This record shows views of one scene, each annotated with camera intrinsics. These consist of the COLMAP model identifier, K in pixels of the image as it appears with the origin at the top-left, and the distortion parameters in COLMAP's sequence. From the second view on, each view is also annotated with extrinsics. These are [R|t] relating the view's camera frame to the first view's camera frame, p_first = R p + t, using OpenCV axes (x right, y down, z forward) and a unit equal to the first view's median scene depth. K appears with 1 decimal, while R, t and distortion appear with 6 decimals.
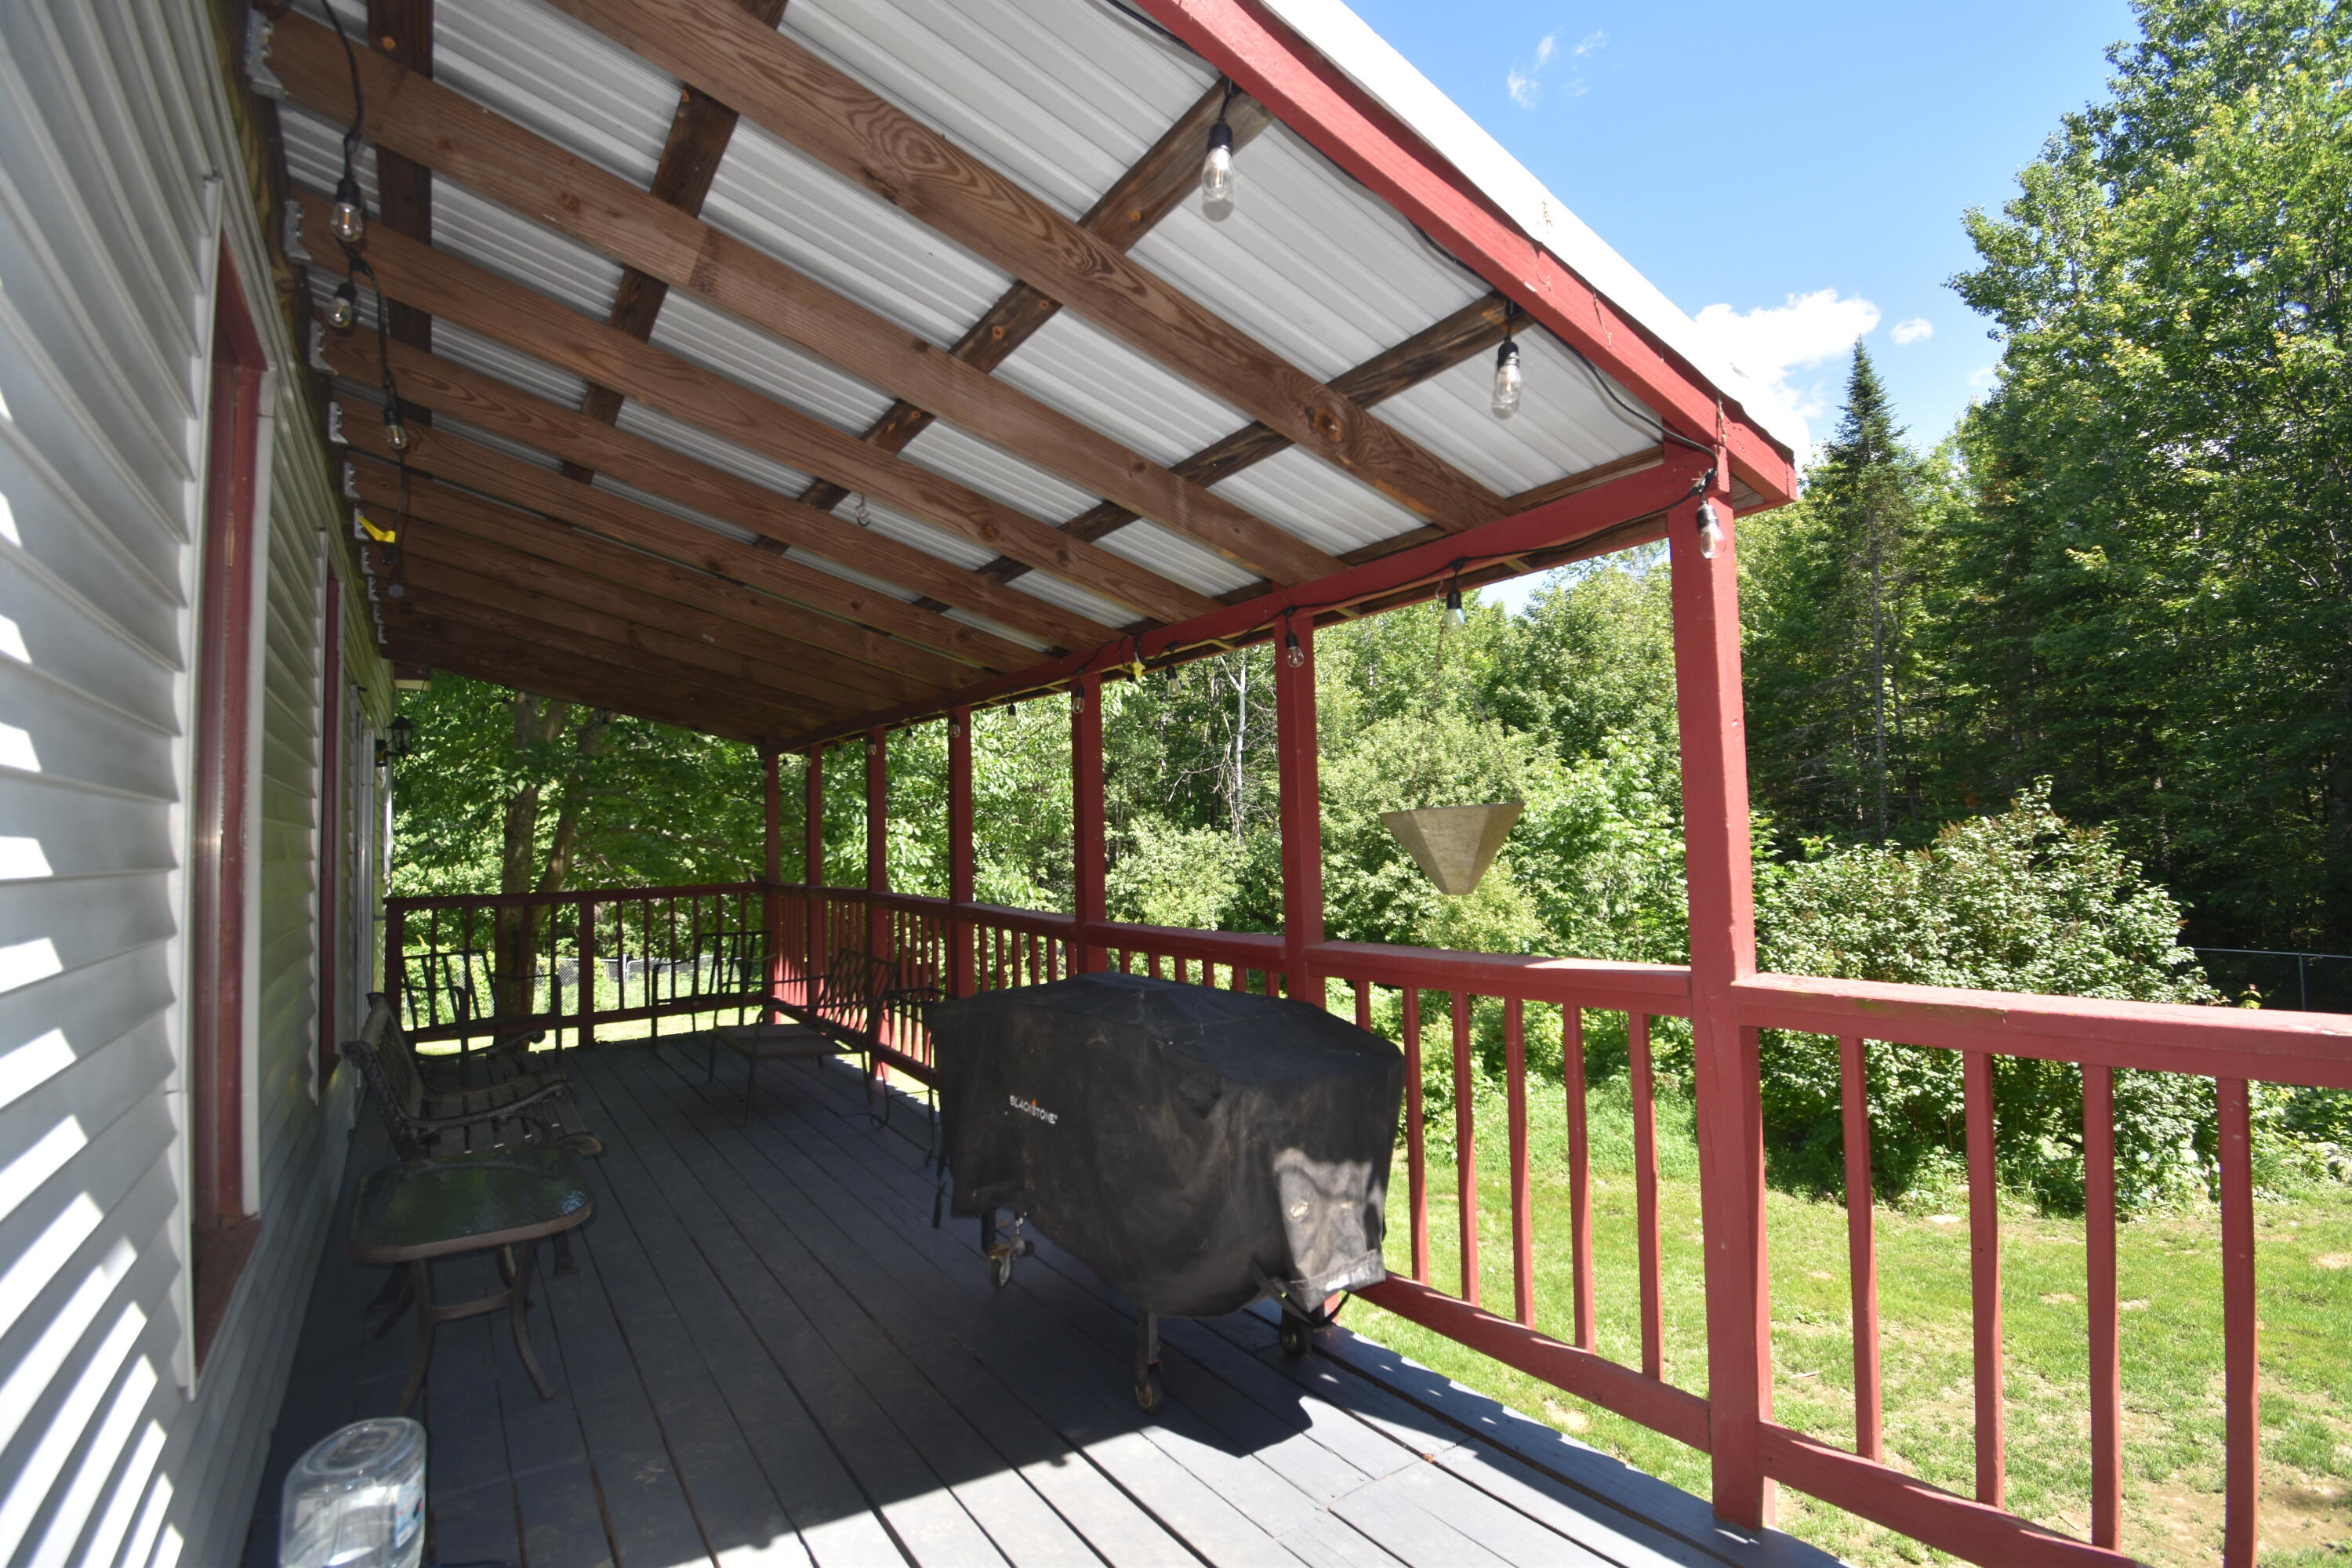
lens RADIAL K [[1000.5, 0, 1176.0], [0, 1000.5, 784.0], [0, 0, 1]] dist [0.001791, -0.014719]
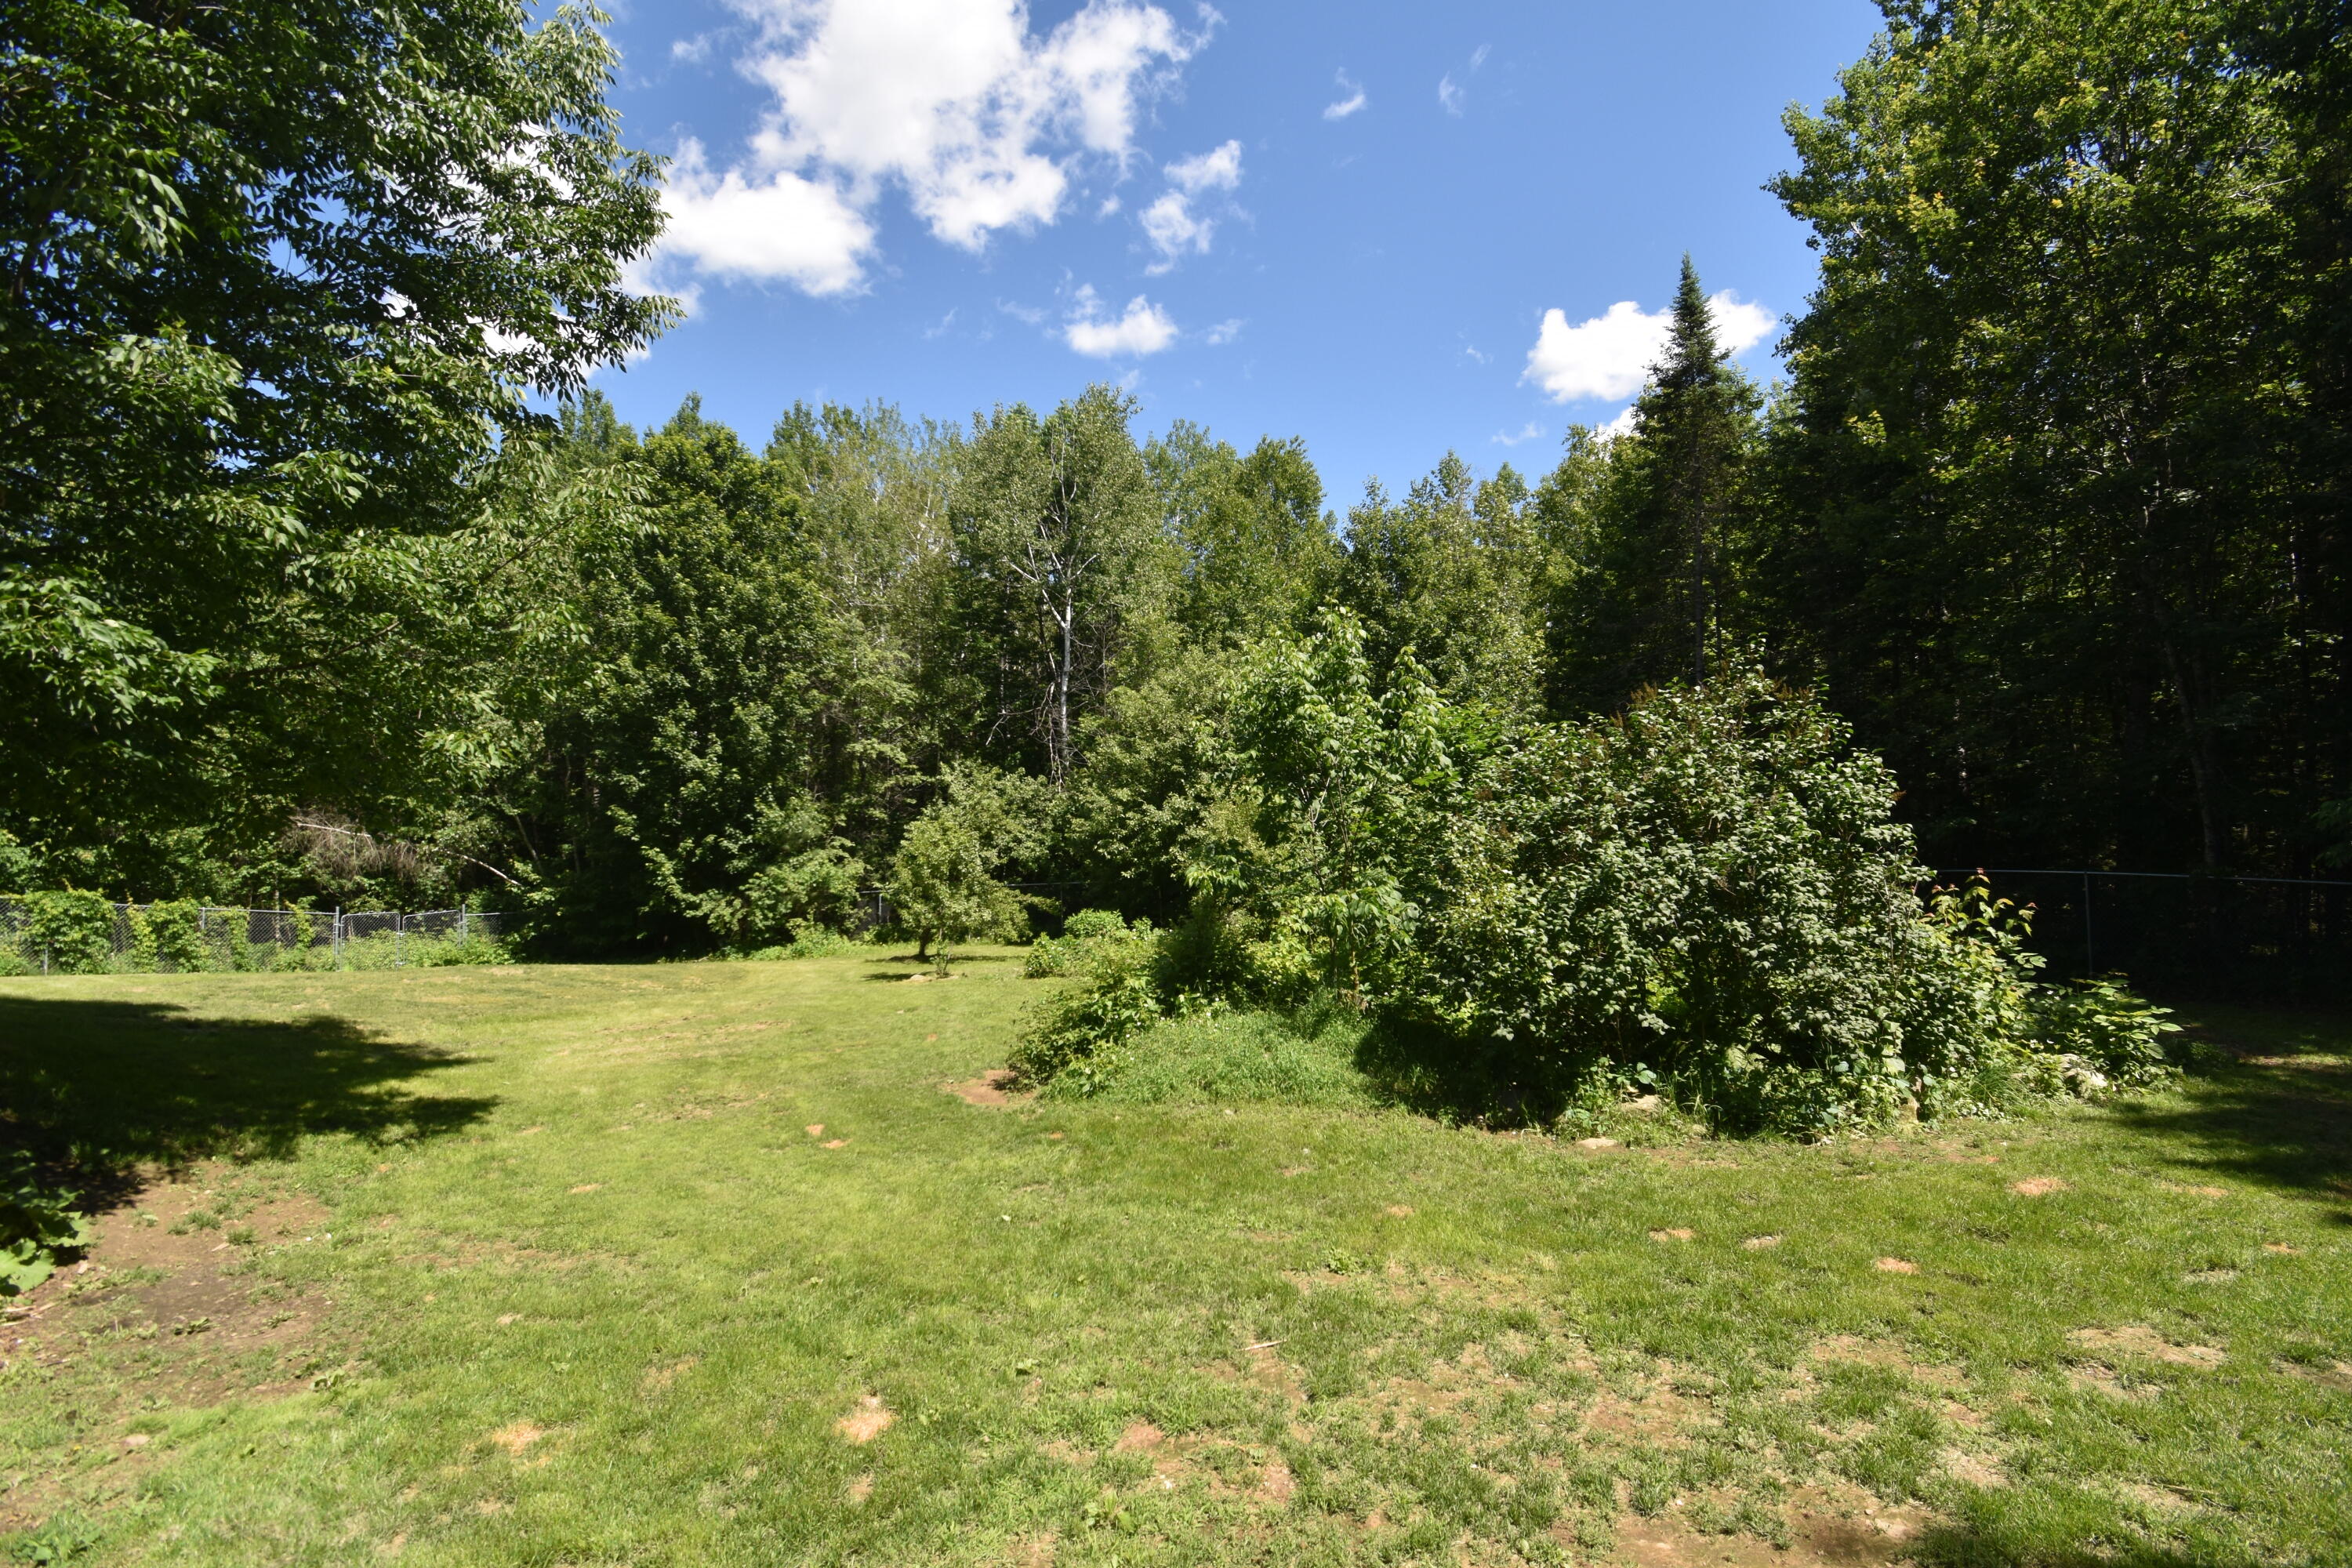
lens RADIAL K [[1000.5, 0, 1176.0], [0, 1000.5, 784.0], [0, 0, 1]] dist [0.001791, -0.014719]
pose [[0.997154, 0.001516, 0.075372, 0.308475], [-0.003037, 0.999794, 0.020065, 0.106780], [-0.075326, -0.020237, 0.996954, 0.175377]]
